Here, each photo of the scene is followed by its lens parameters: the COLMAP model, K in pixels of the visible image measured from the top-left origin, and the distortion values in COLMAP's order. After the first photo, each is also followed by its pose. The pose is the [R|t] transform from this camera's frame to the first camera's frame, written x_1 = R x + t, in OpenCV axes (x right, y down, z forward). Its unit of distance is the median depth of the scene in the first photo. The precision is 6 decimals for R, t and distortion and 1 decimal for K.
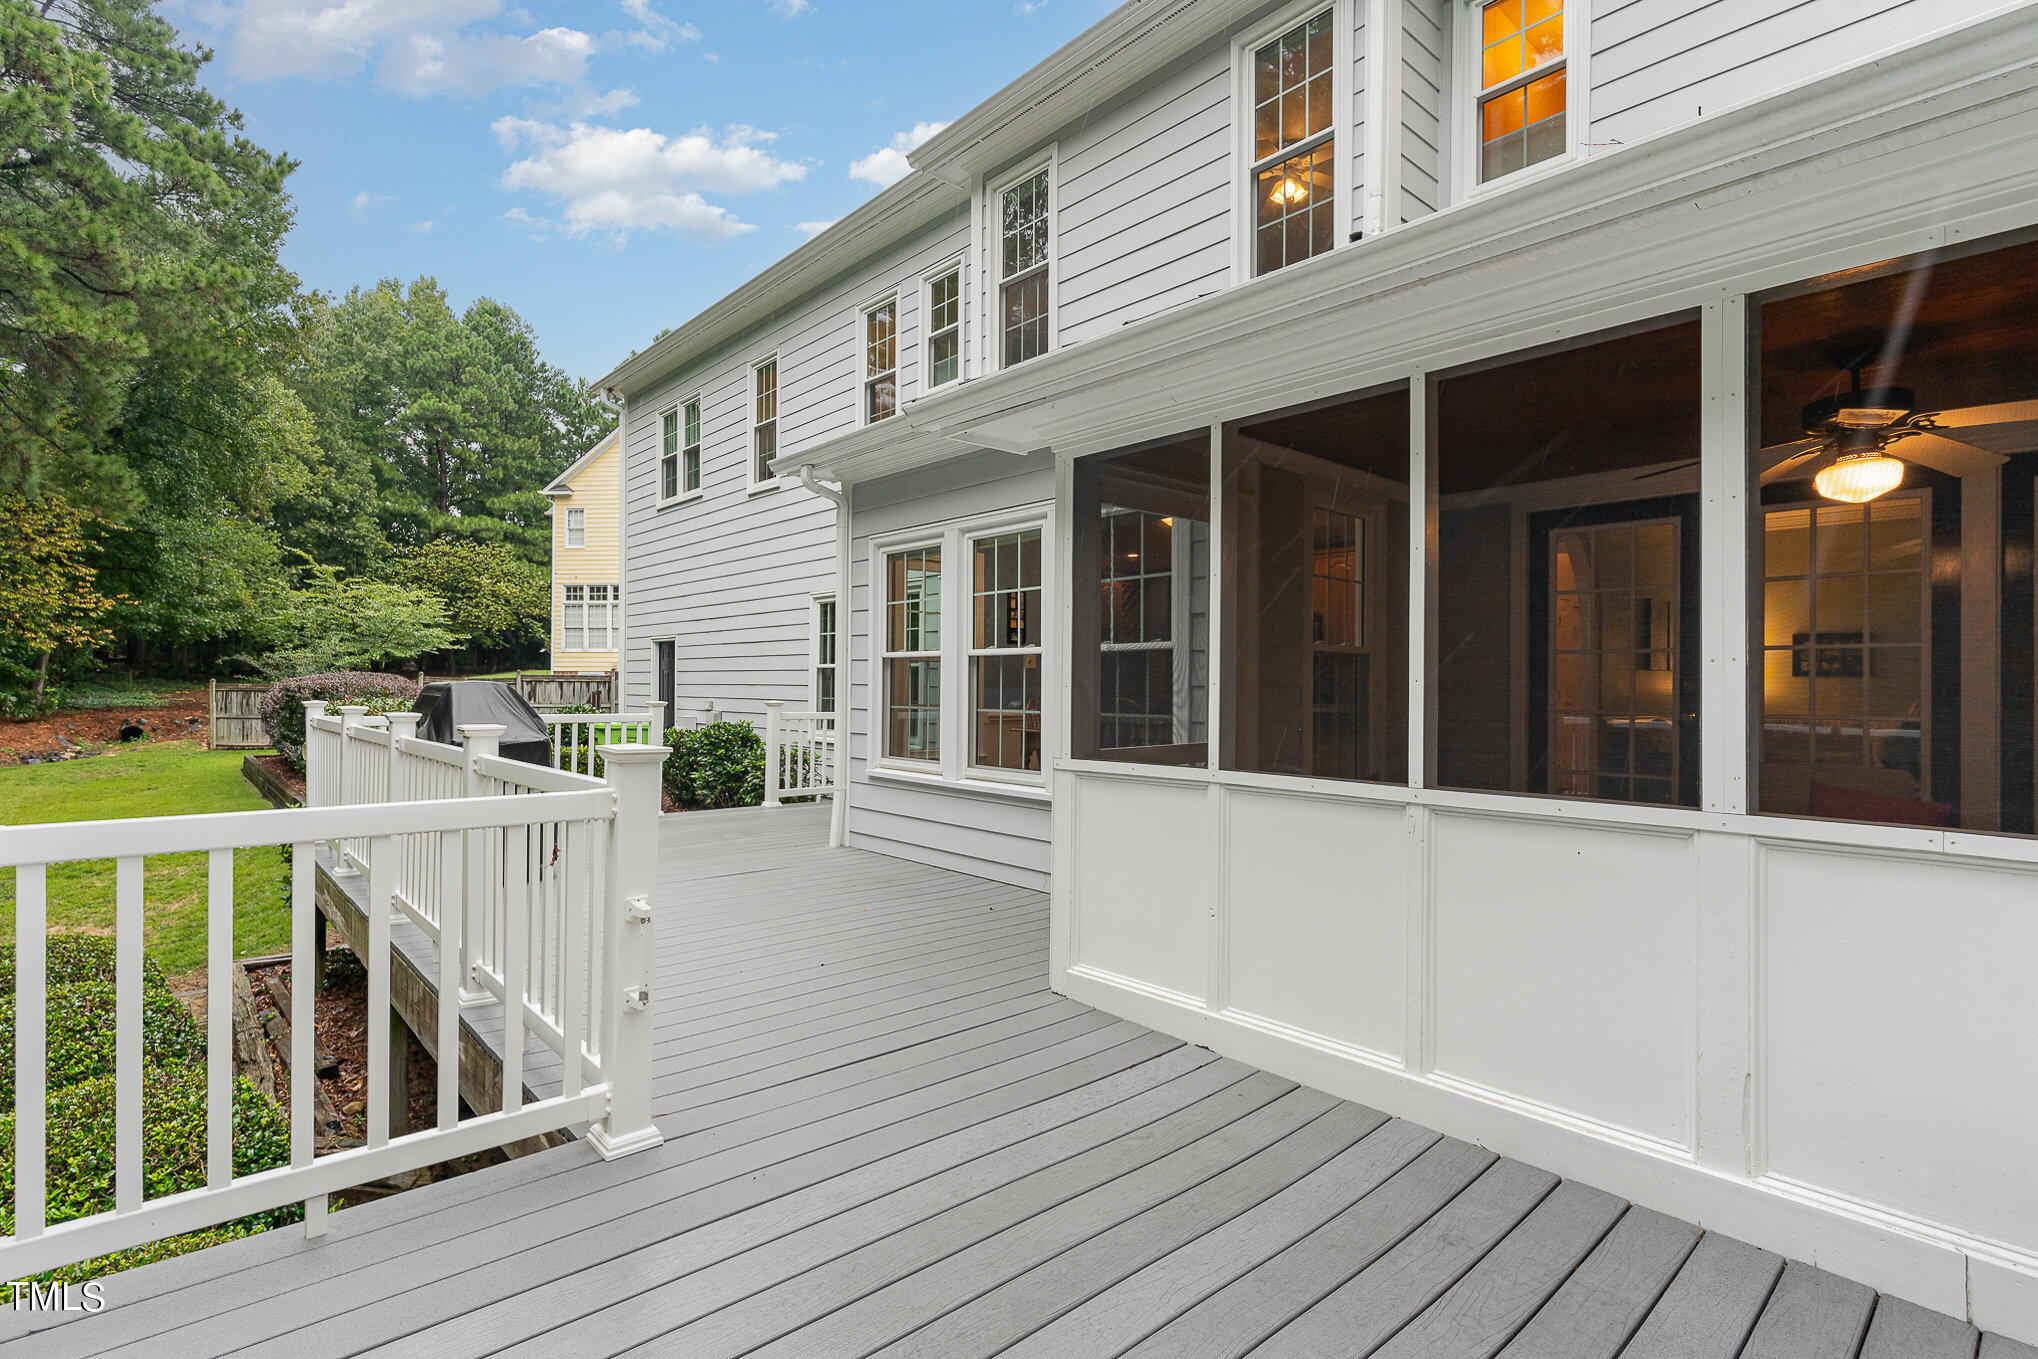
lens RADIAL K [[961.3, 0, 1002.6], [0, 961.3, 688.6], [0, 0, 1]] dist [-0.001063, -0.000890]
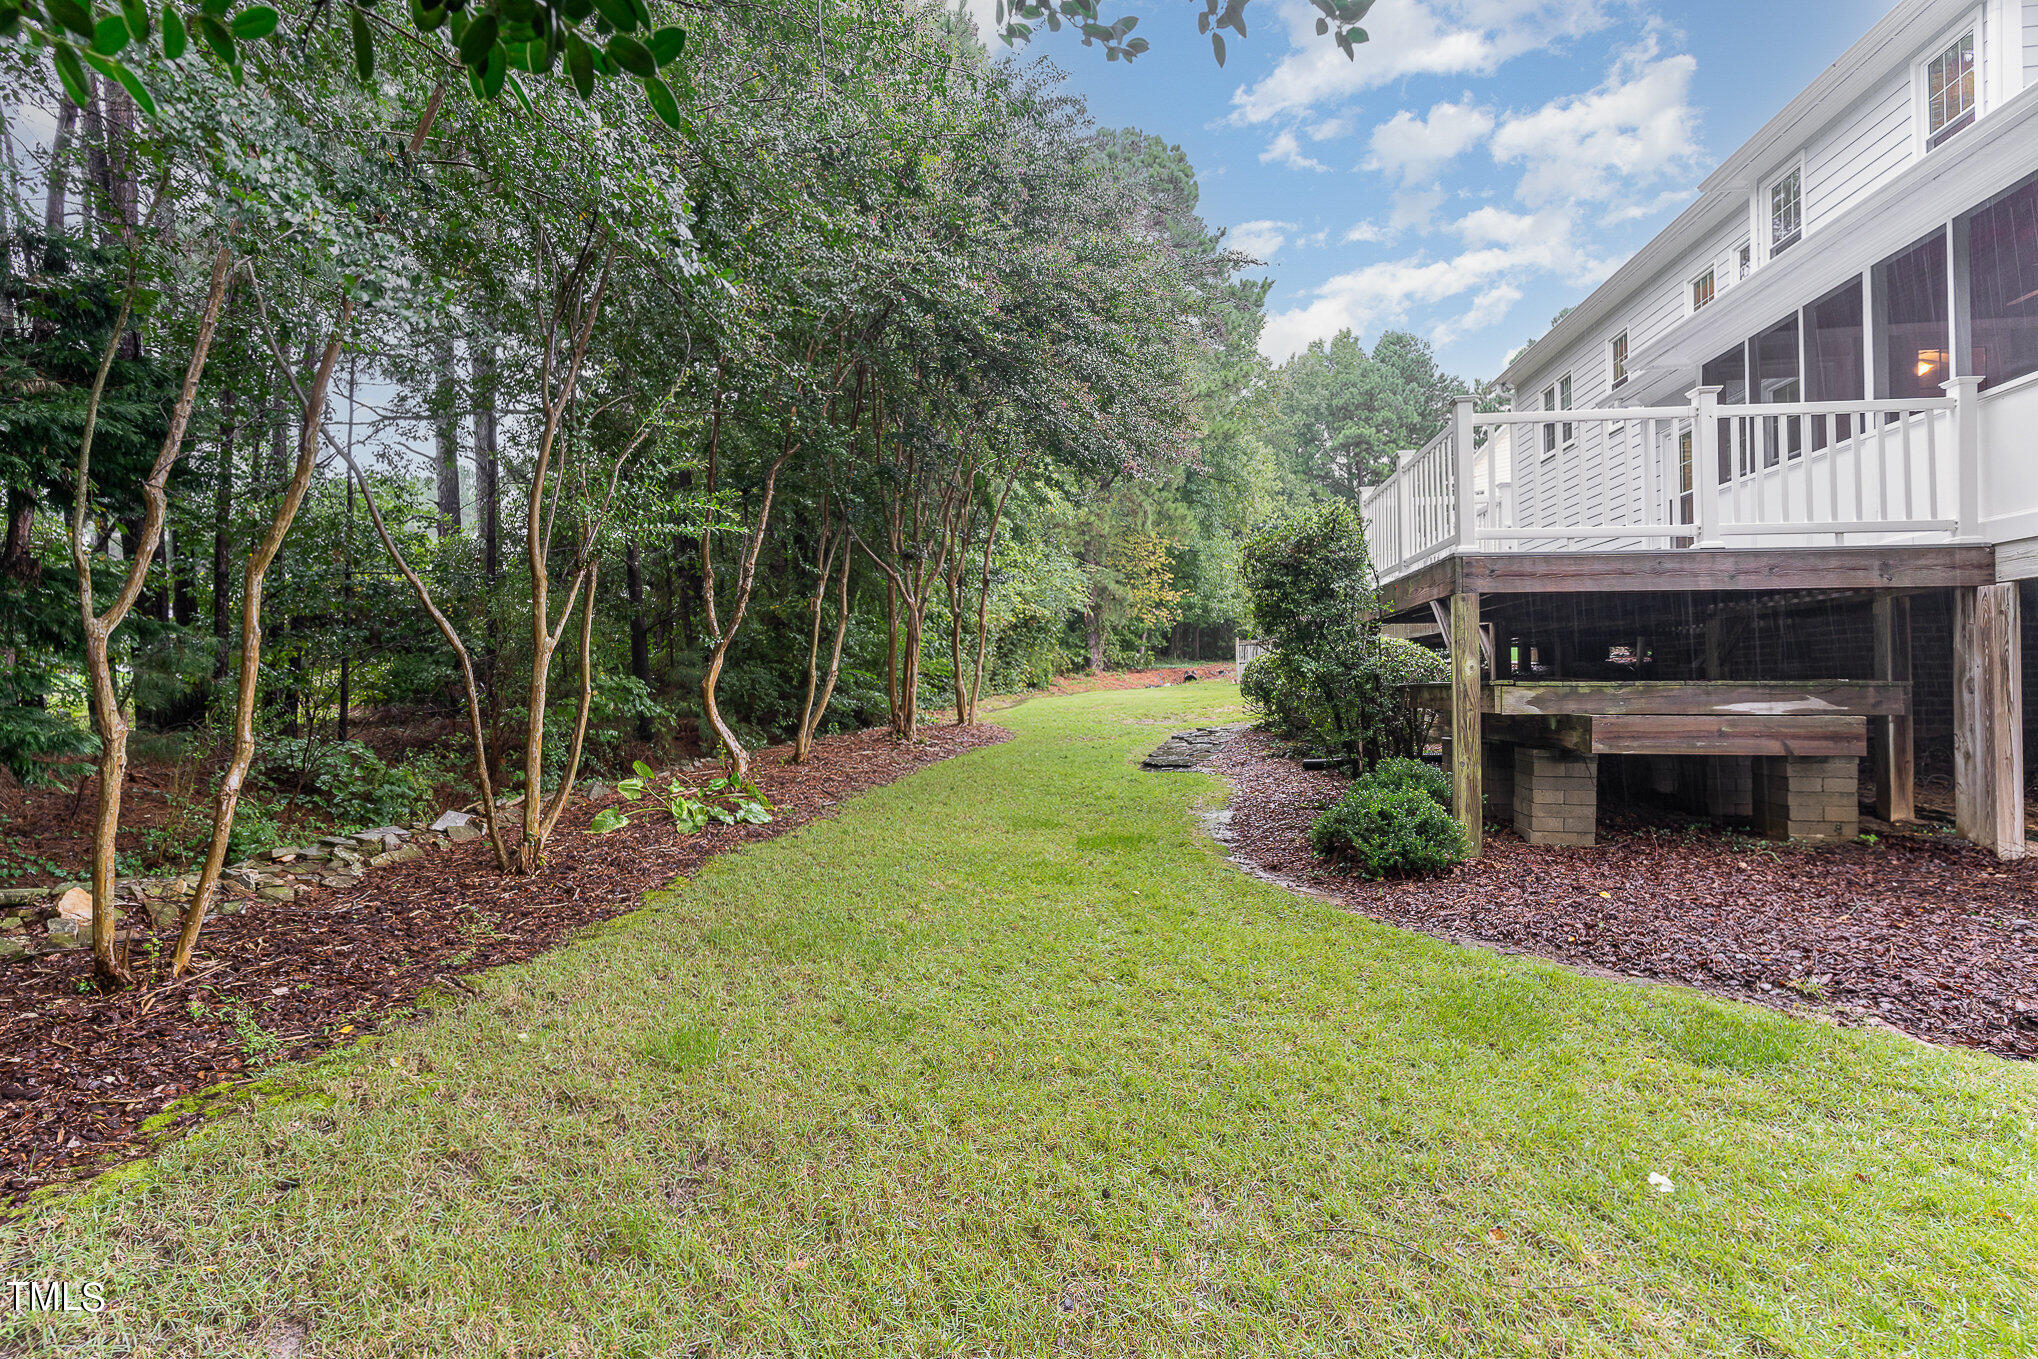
lens RADIAL K [[961.3, 0, 1002.4], [0, 961.3, 670.7], [0, 0, 1]] dist [-0.001063, -0.000890]
pose [[0.640743, -0.023740, -0.767388, 0.091067], [0.005466, 0.999638, -0.026361, 0.067697], [0.767736, 0.012696, 0.640641, -0.218971]]
